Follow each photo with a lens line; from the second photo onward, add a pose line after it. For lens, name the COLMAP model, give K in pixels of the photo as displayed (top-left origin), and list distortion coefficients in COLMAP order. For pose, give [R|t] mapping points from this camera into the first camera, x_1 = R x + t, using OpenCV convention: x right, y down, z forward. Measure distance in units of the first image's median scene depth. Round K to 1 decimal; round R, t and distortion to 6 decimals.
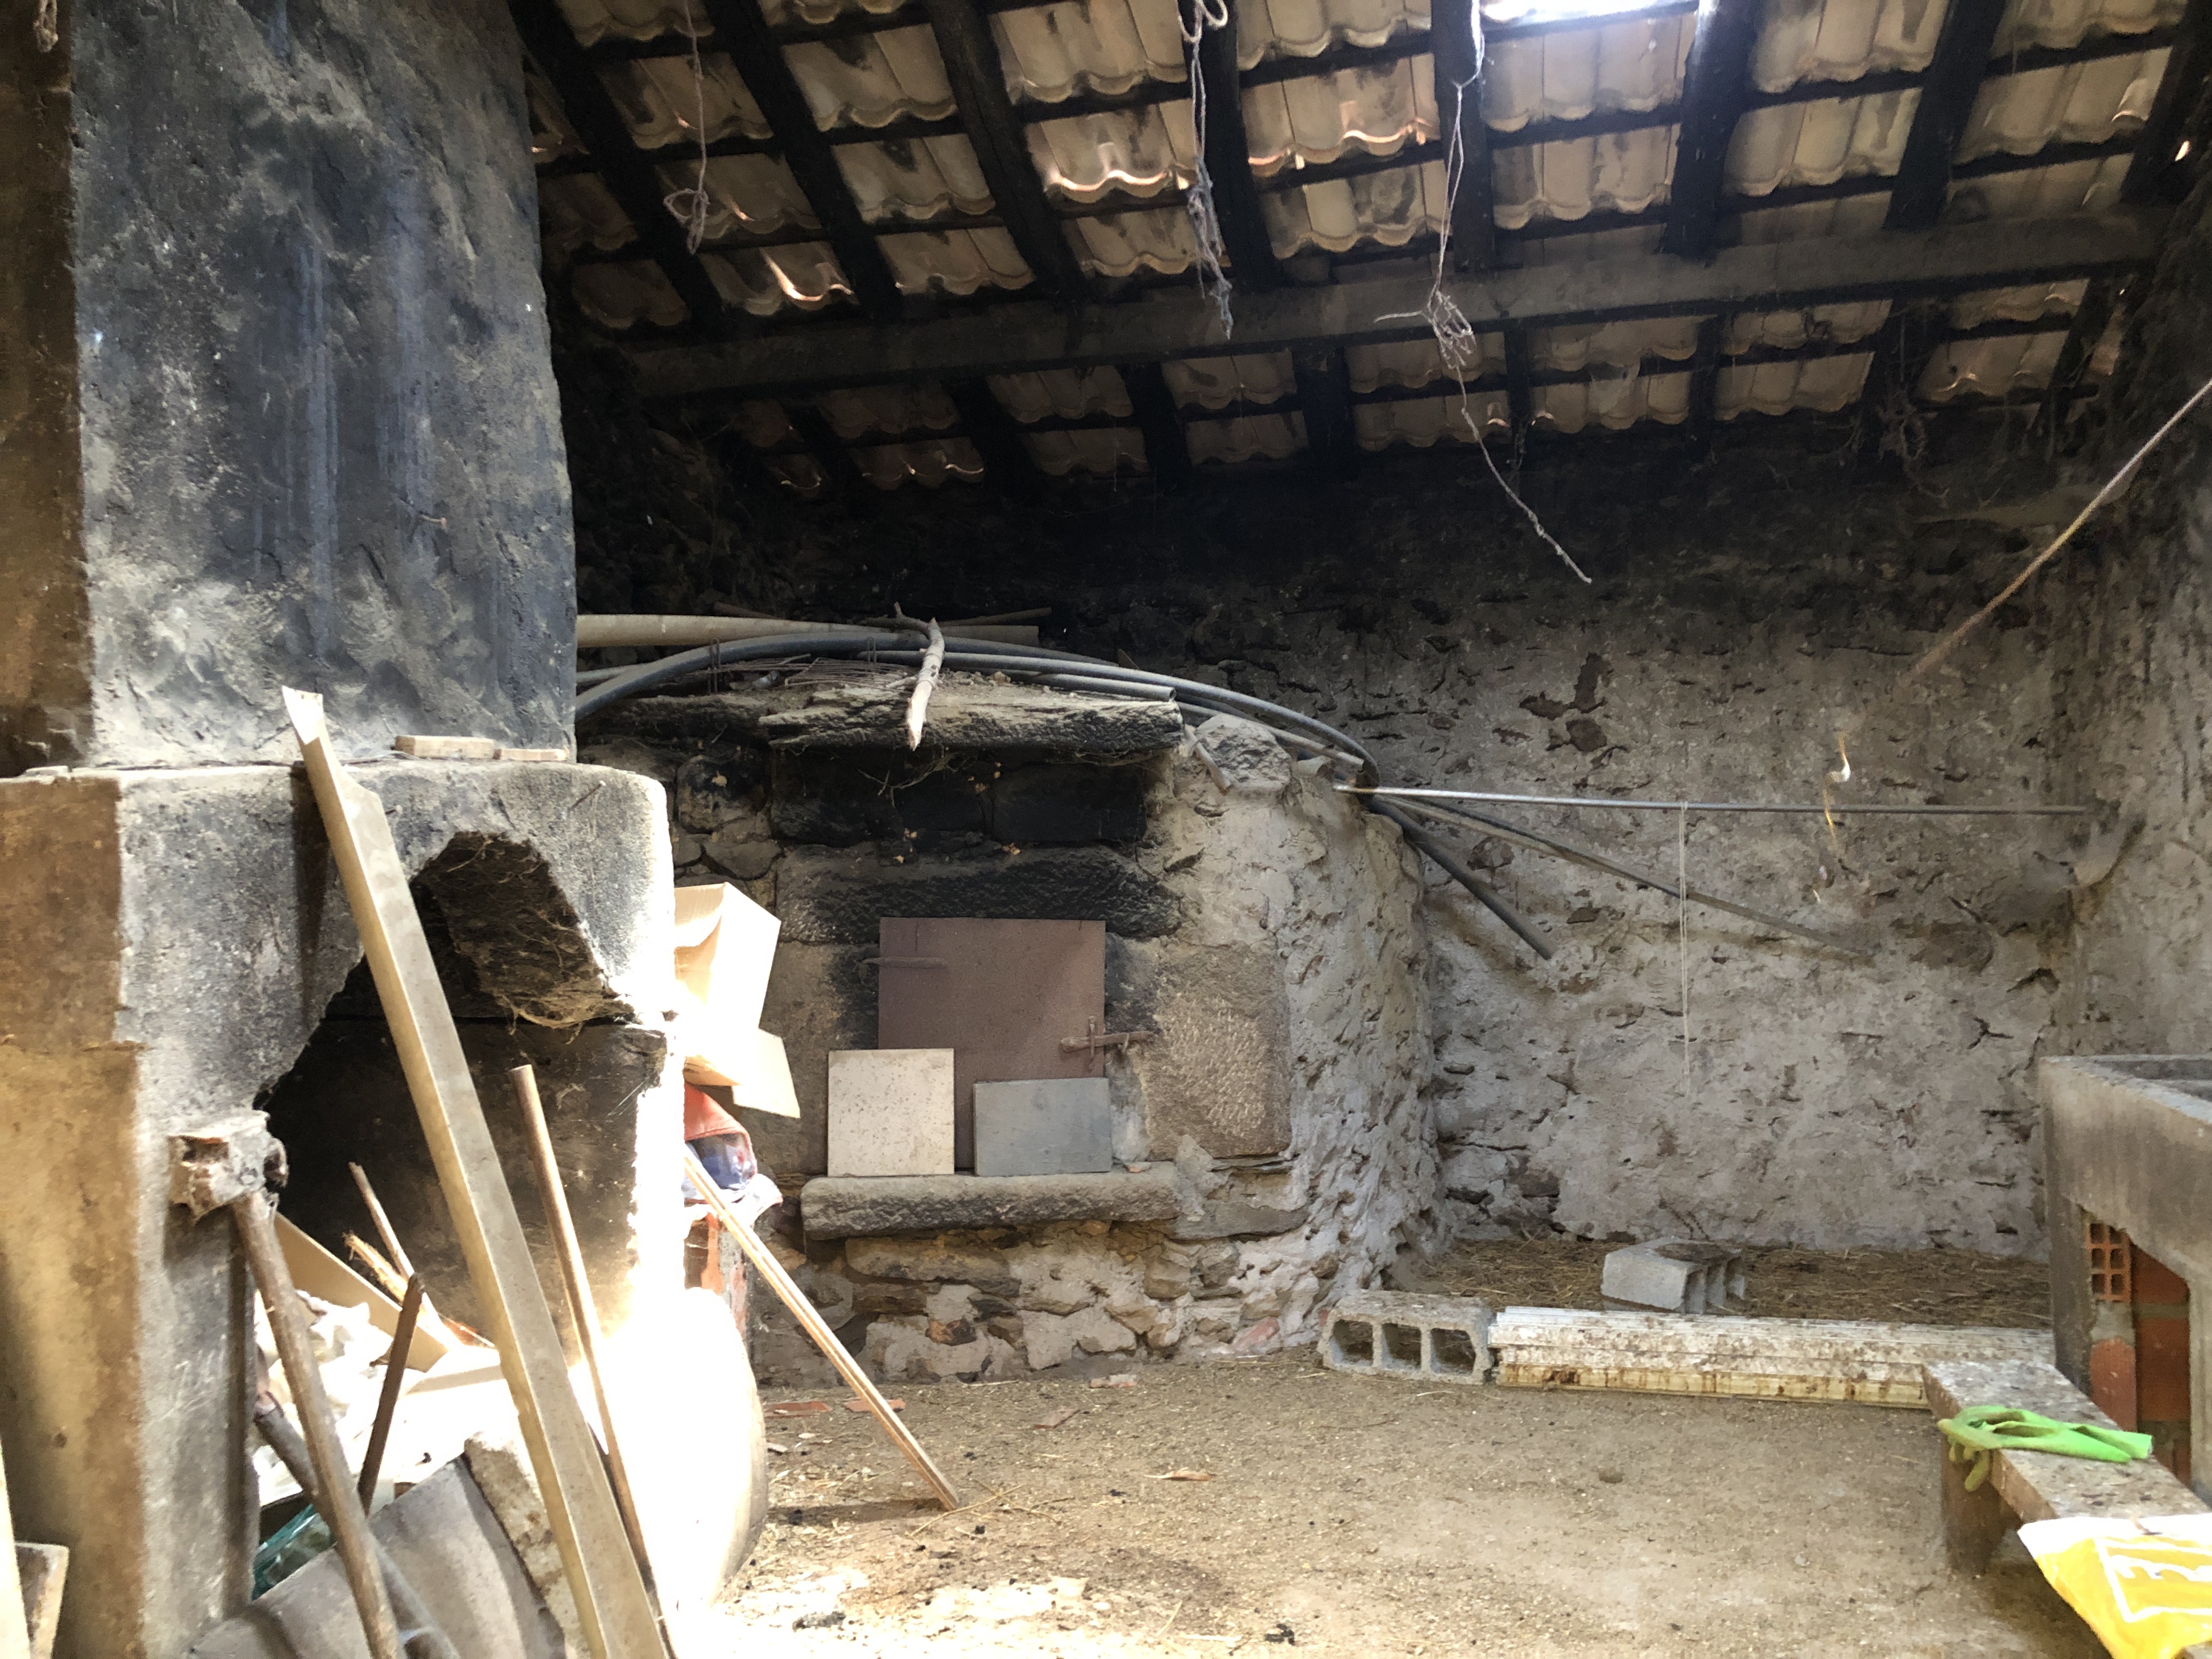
lens RADIAL K [[1701.9, 0, 1106.0], [0, 1701.9, 829.5], [0, 0, 1]] dist [0.050765, -0.114950]
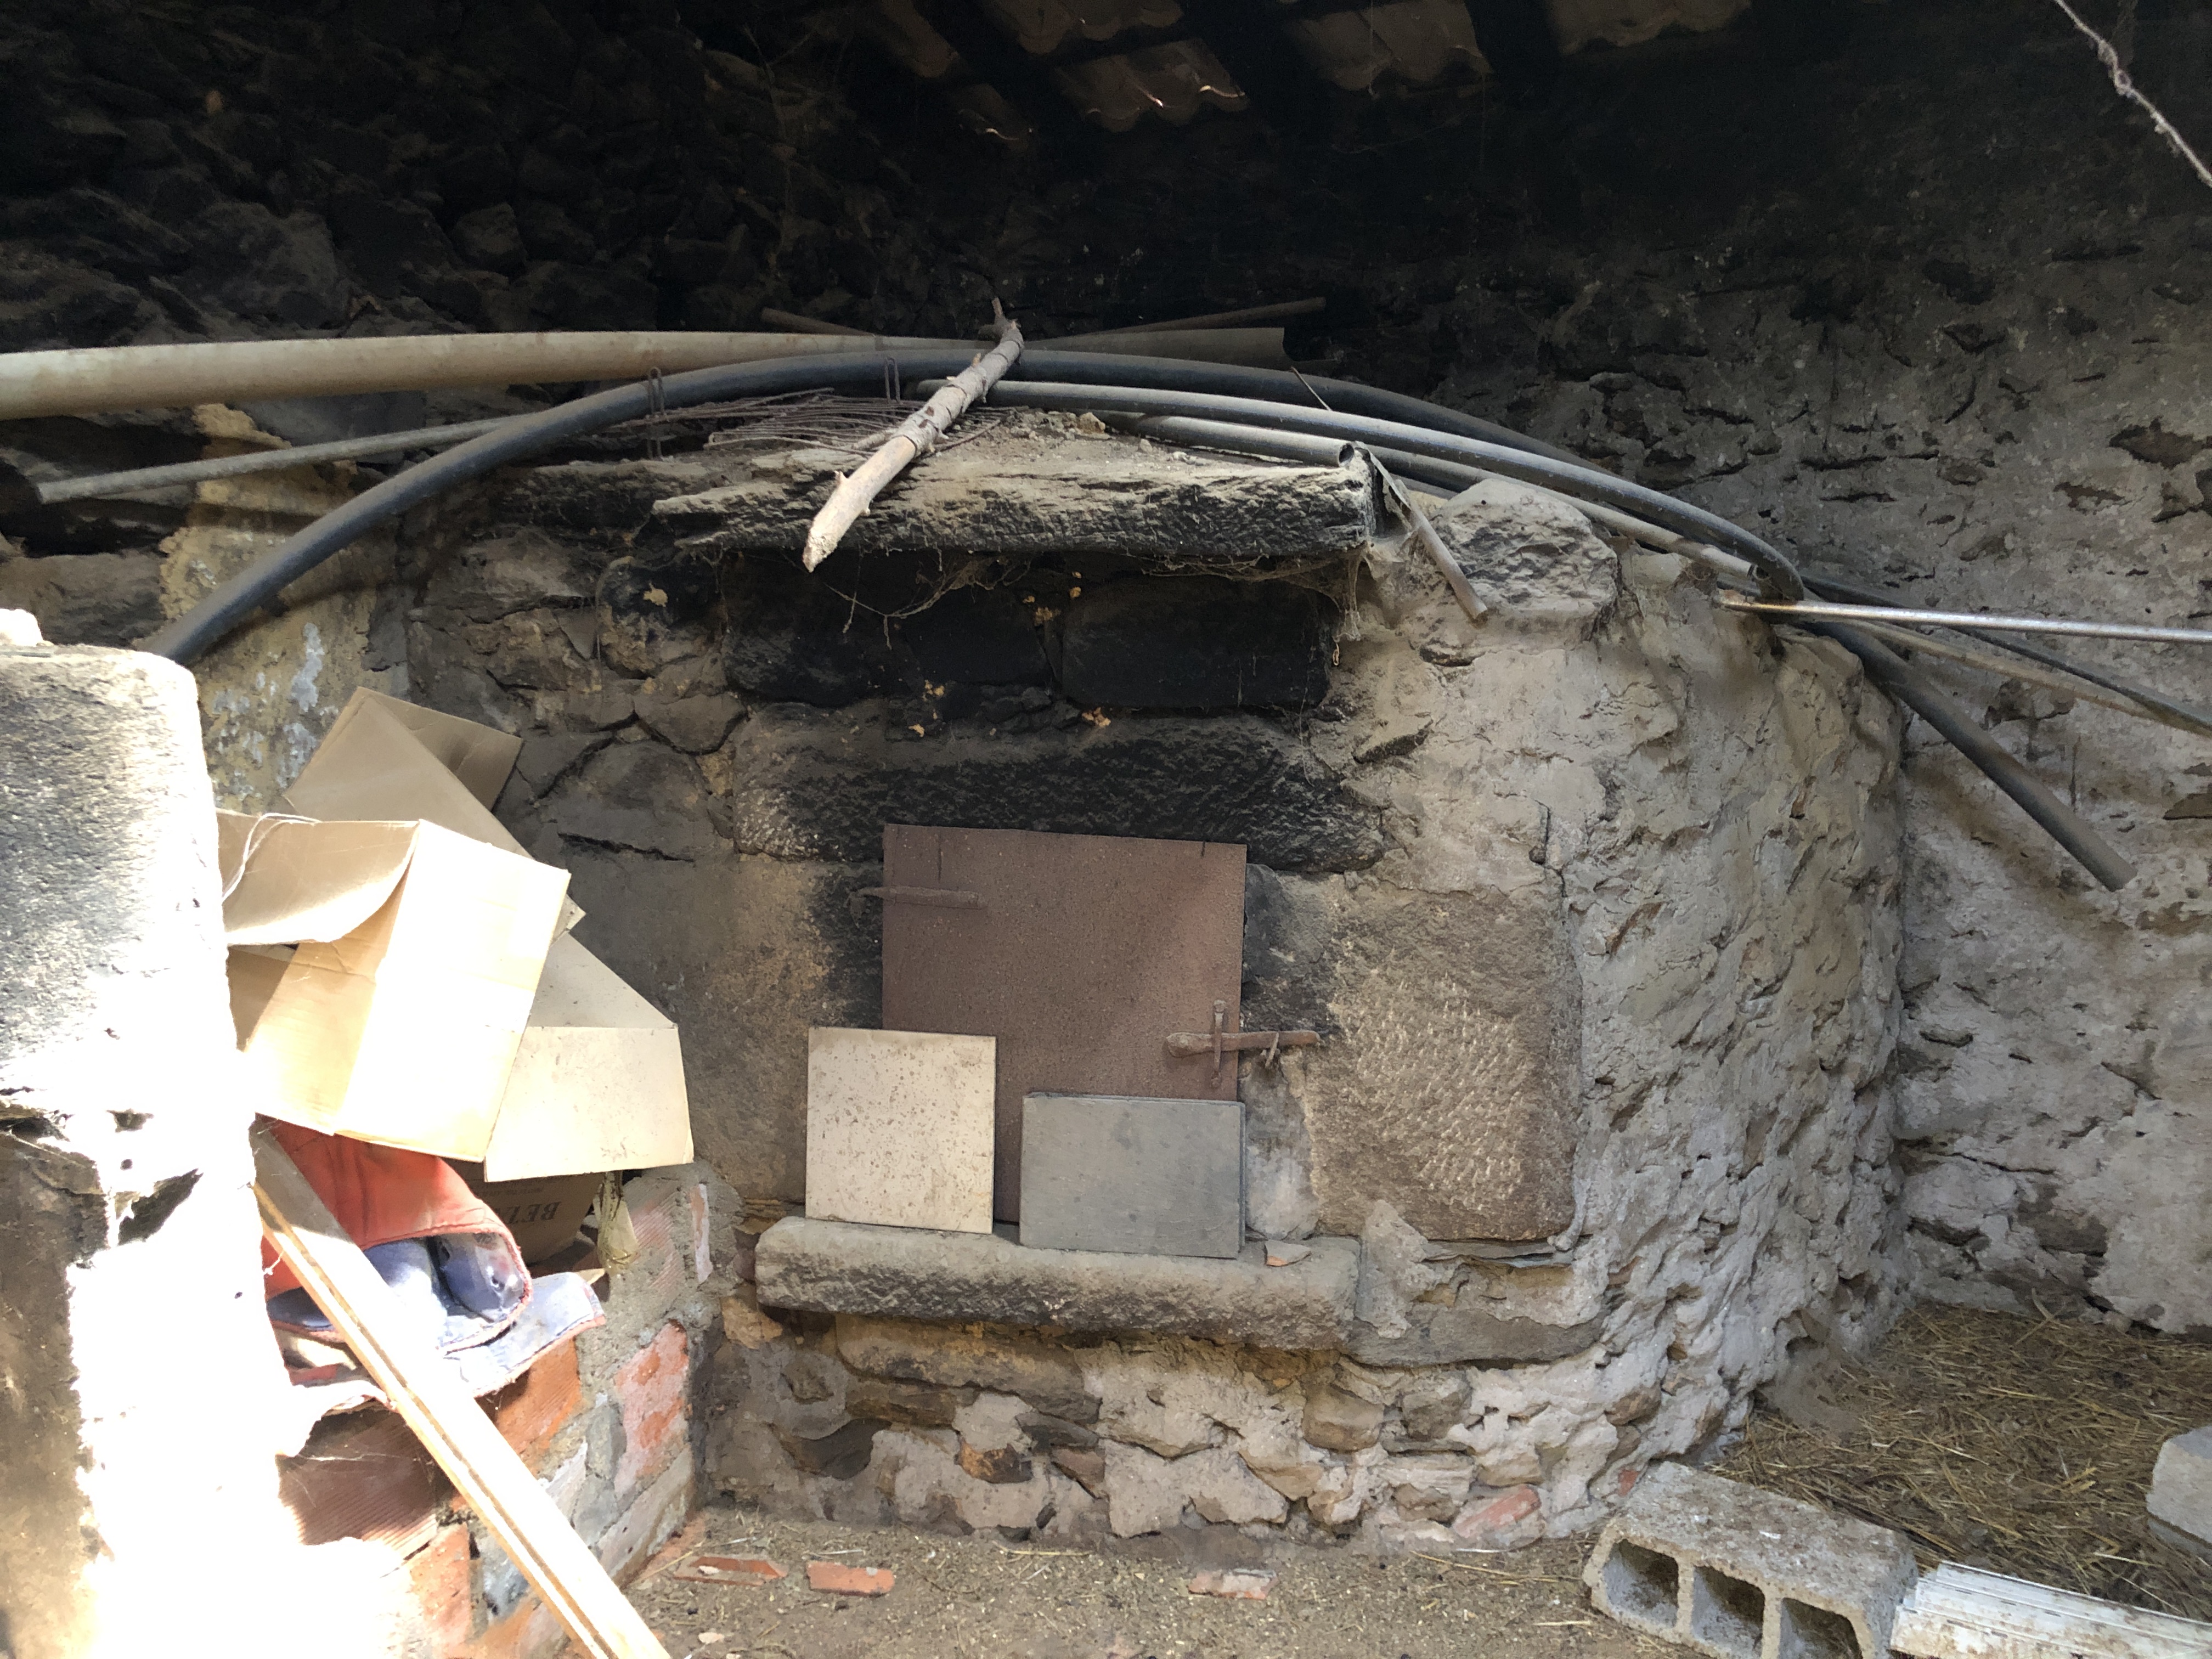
lens RADIAL K [[1797.7, 0, 1077.8], [0, 1797.7, 840.1], [0, 0, 1]] dist [0.004951, 0.005105]
pose [[0.954466, 0.052082, -0.293737, 0.124987], [-0.005454, 0.987524, 0.157375, -0.044842], [0.298269, -0.148607, 0.942842, 0.393586]]
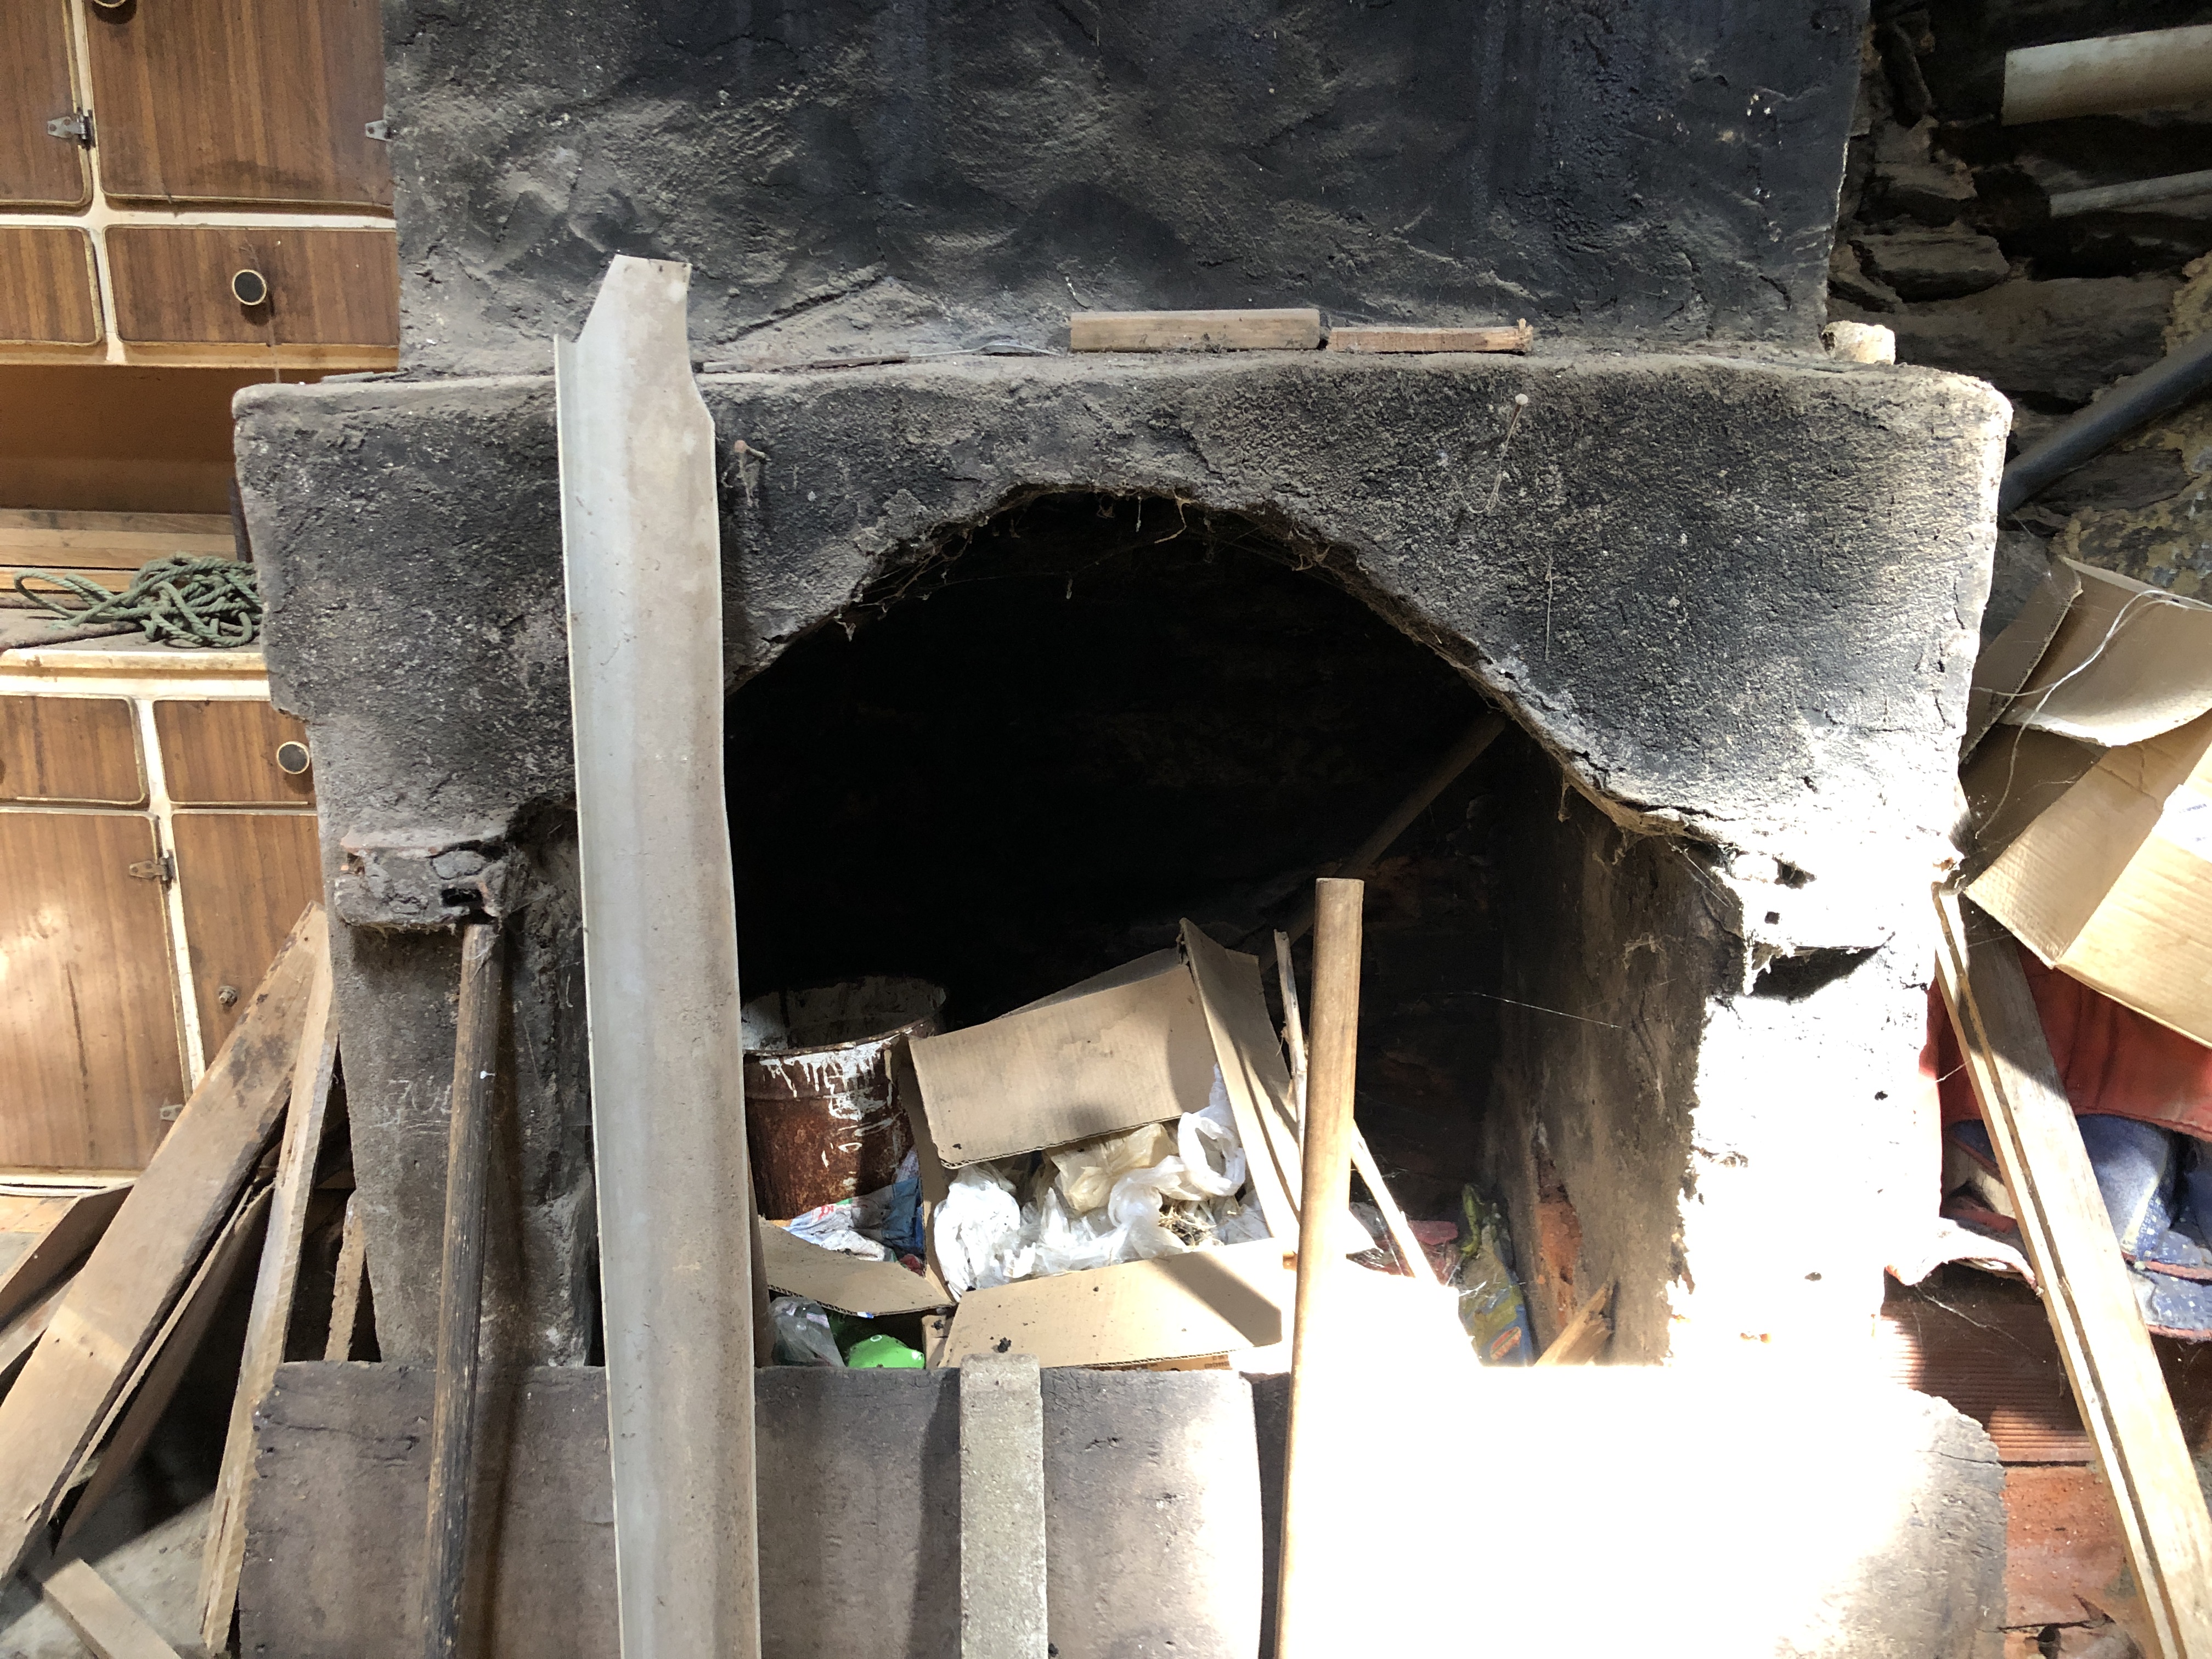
lens RADIAL K [[1808.0, 0, 1109.3], [0, 1808.0, 841.3], [0, 0, 1]] dist [0.008258, -0.006095]
pose [[0.153837, 0.300266, -0.941369, 0.143691], [-0.024098, 0.953566, 0.300218, -0.037628], [0.987802, -0.023500, 0.153929, 0.492612]]
